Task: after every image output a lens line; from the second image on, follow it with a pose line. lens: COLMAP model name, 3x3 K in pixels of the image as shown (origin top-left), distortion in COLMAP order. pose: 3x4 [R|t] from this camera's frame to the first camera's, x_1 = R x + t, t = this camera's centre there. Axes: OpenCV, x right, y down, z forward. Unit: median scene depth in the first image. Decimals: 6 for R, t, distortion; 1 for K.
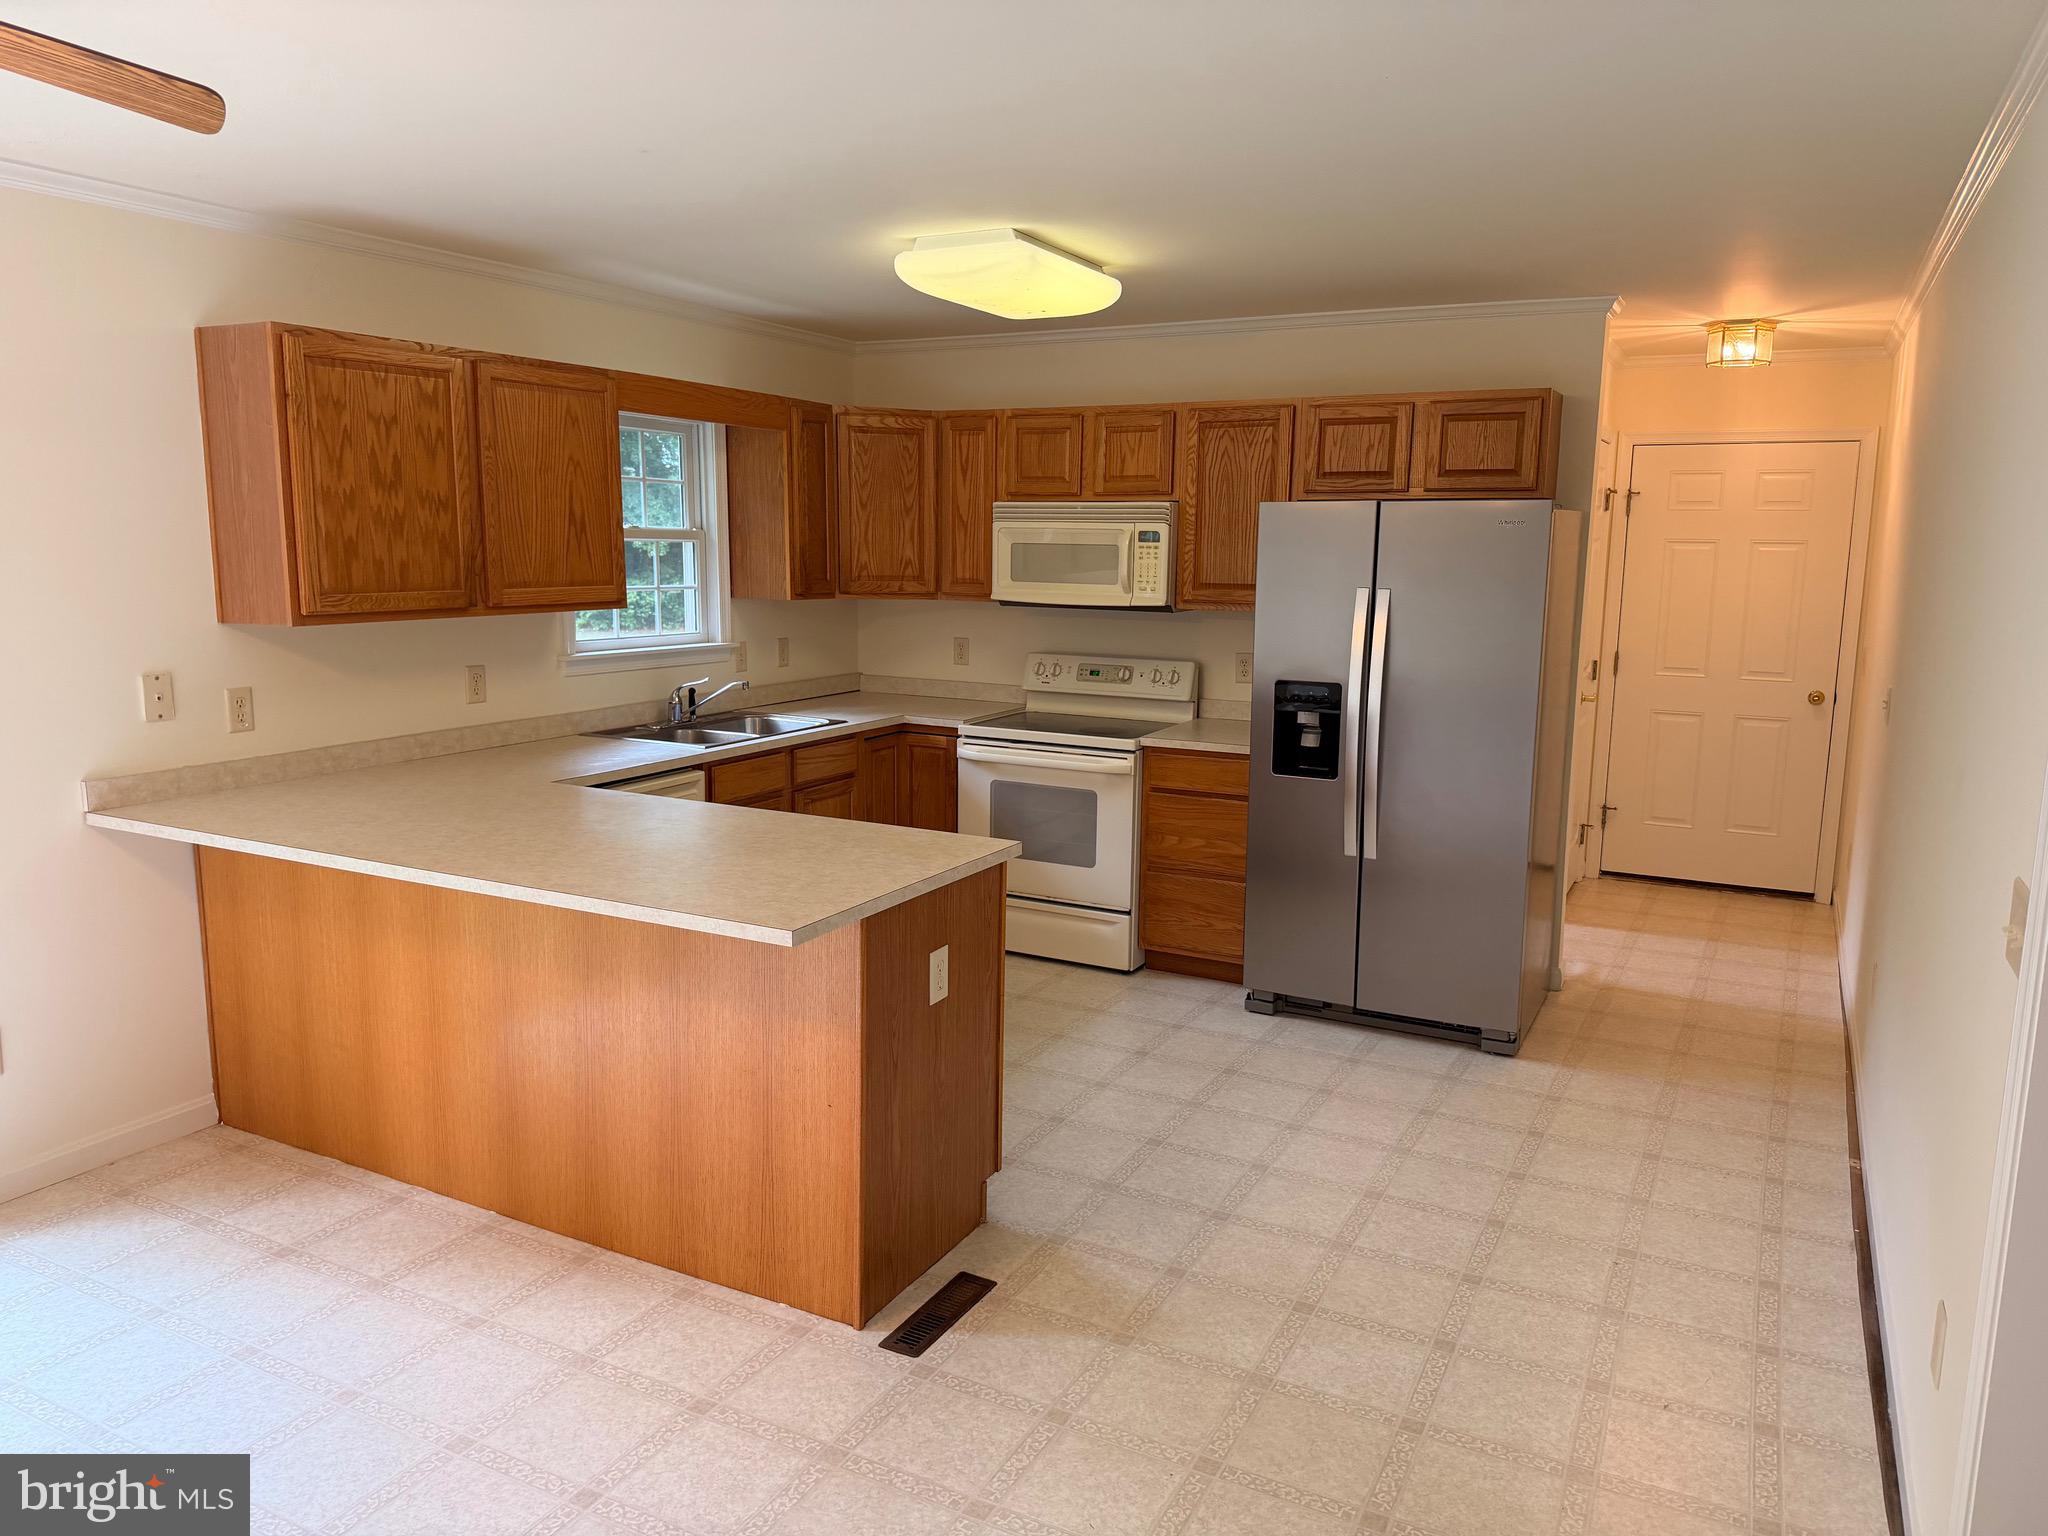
lens RADIAL K [[1437.2, 0, 1024.0], [0, 1437.2, 768.0], [0, 0, 1]] dist [0.068618, -0.054043]
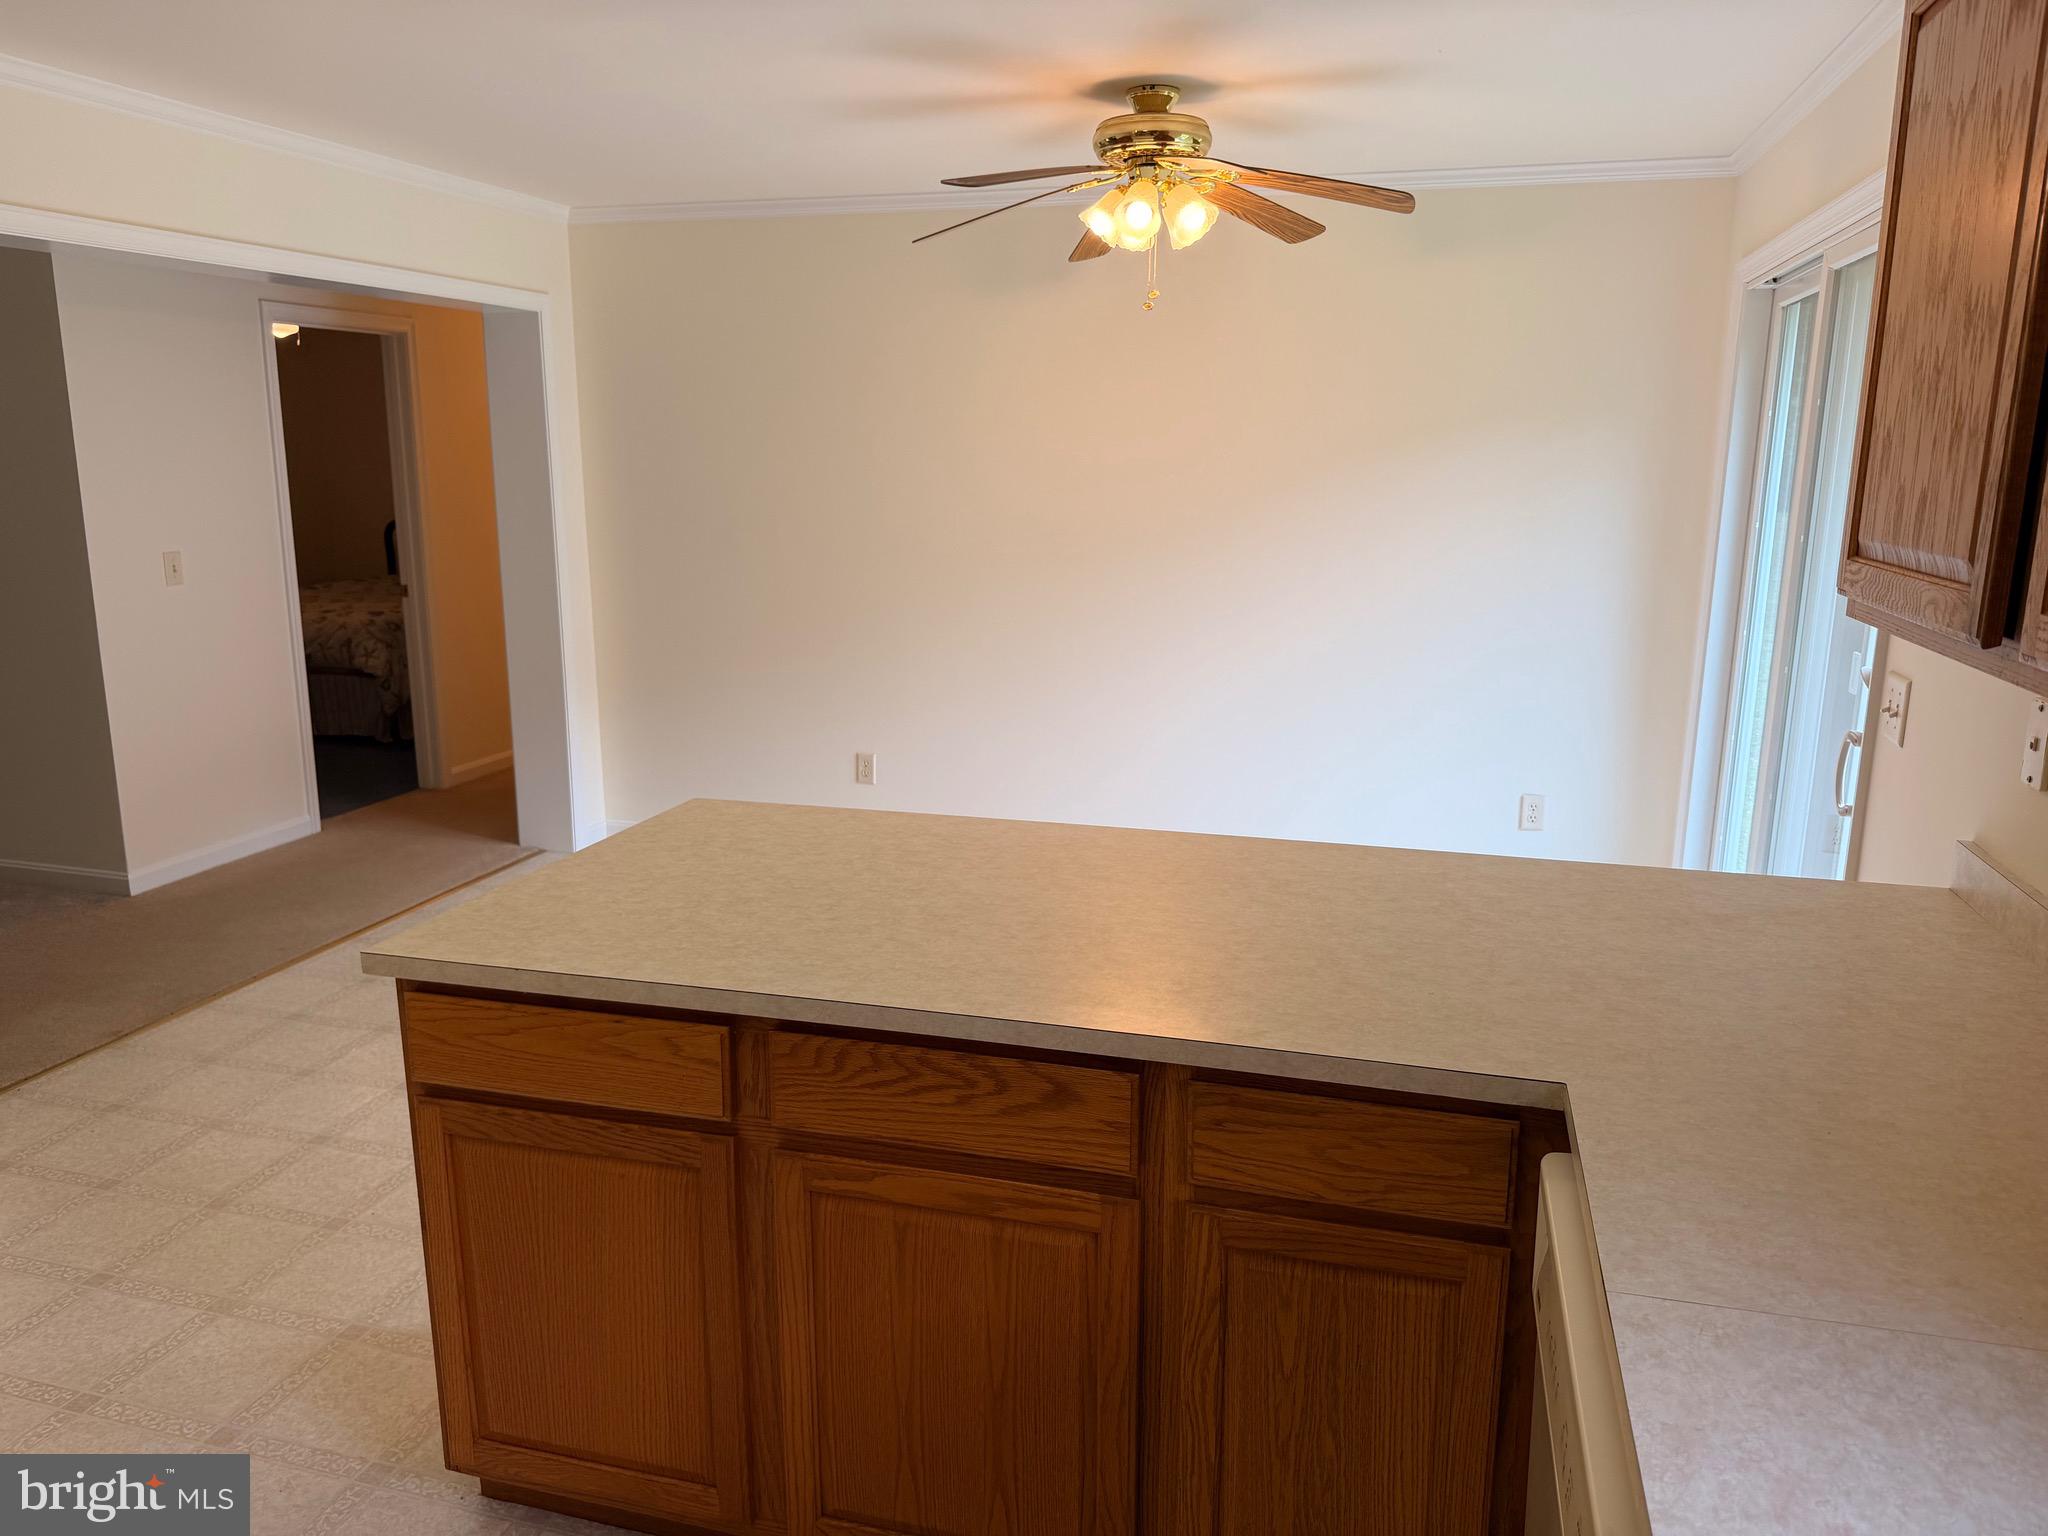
lens RADIAL K [[1436.9, 0, 1030.3], [0, 1436.9, 757.3], [0, 0, 1]] dist [0.193573, -0.292450]
pose [[-0.979366, 0.032412, -0.199478, -0.096359], [-0.042725, 0.931539, 0.361124, -0.158698], [0.197527, 0.362195, -0.910932, 1.016653]]
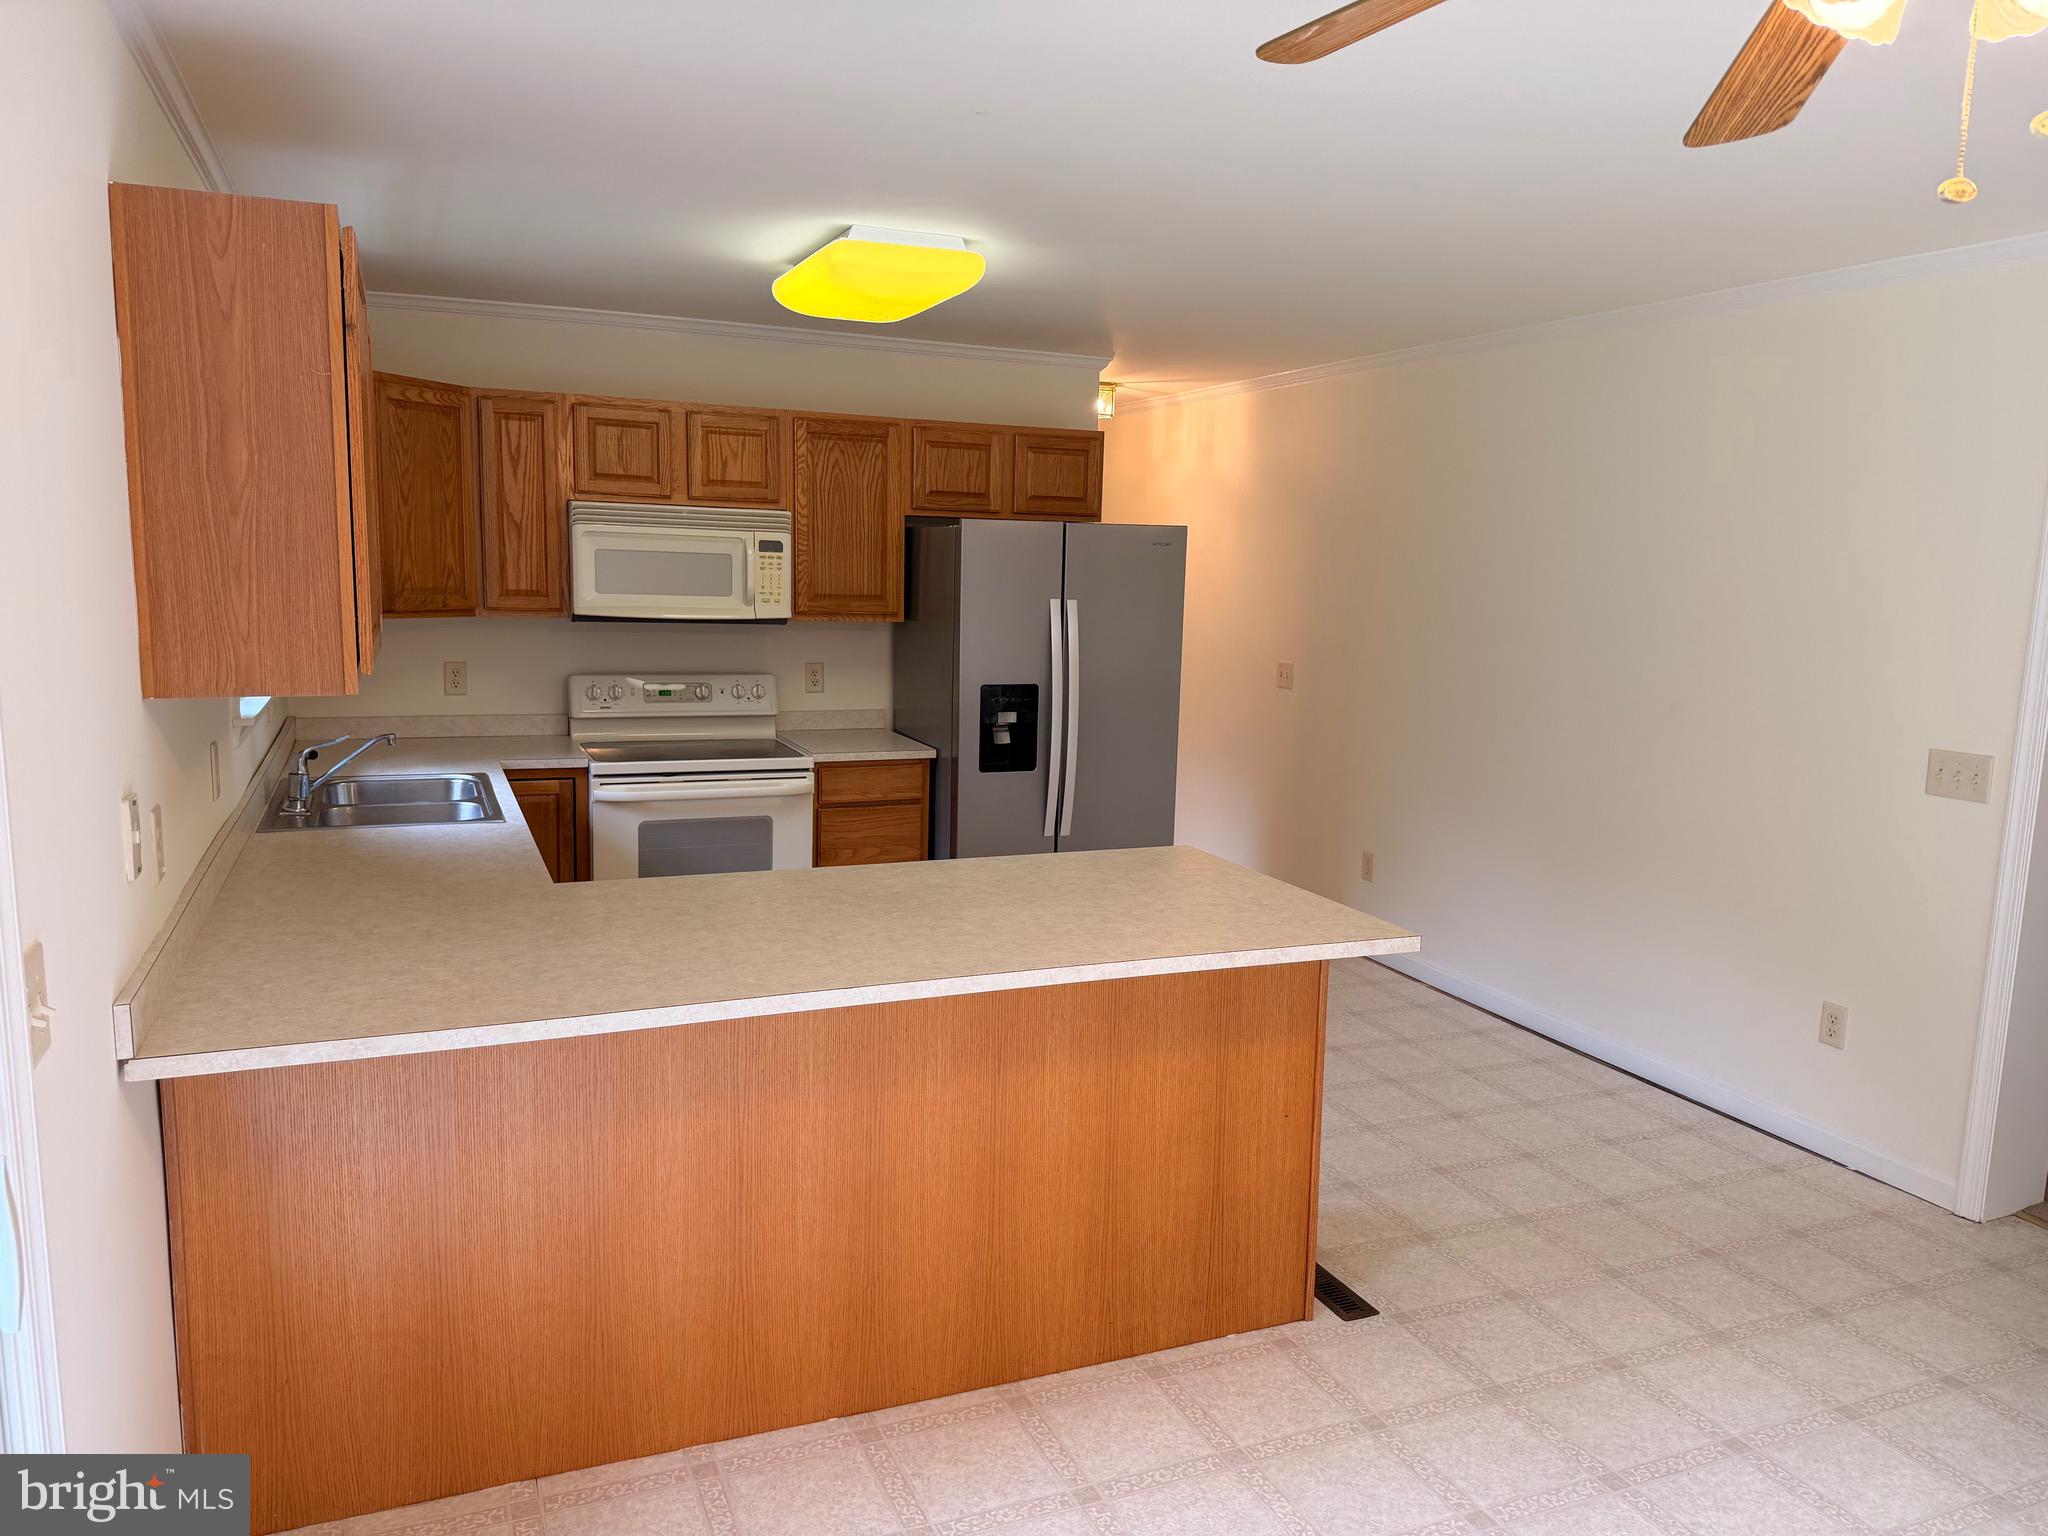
lens RADIAL K [[1455.4, 0, 1033.7], [0, 1455.4, 745.3], [0, 0, 1]] dist [0.044751, -0.003188]
pose [[0.623109, -0.094619, 0.776391, -0.587778], [0.103716, 0.993885, 0.037886, -0.049026], [-0.775228, 0.056917, 0.629112, 0.268759]]
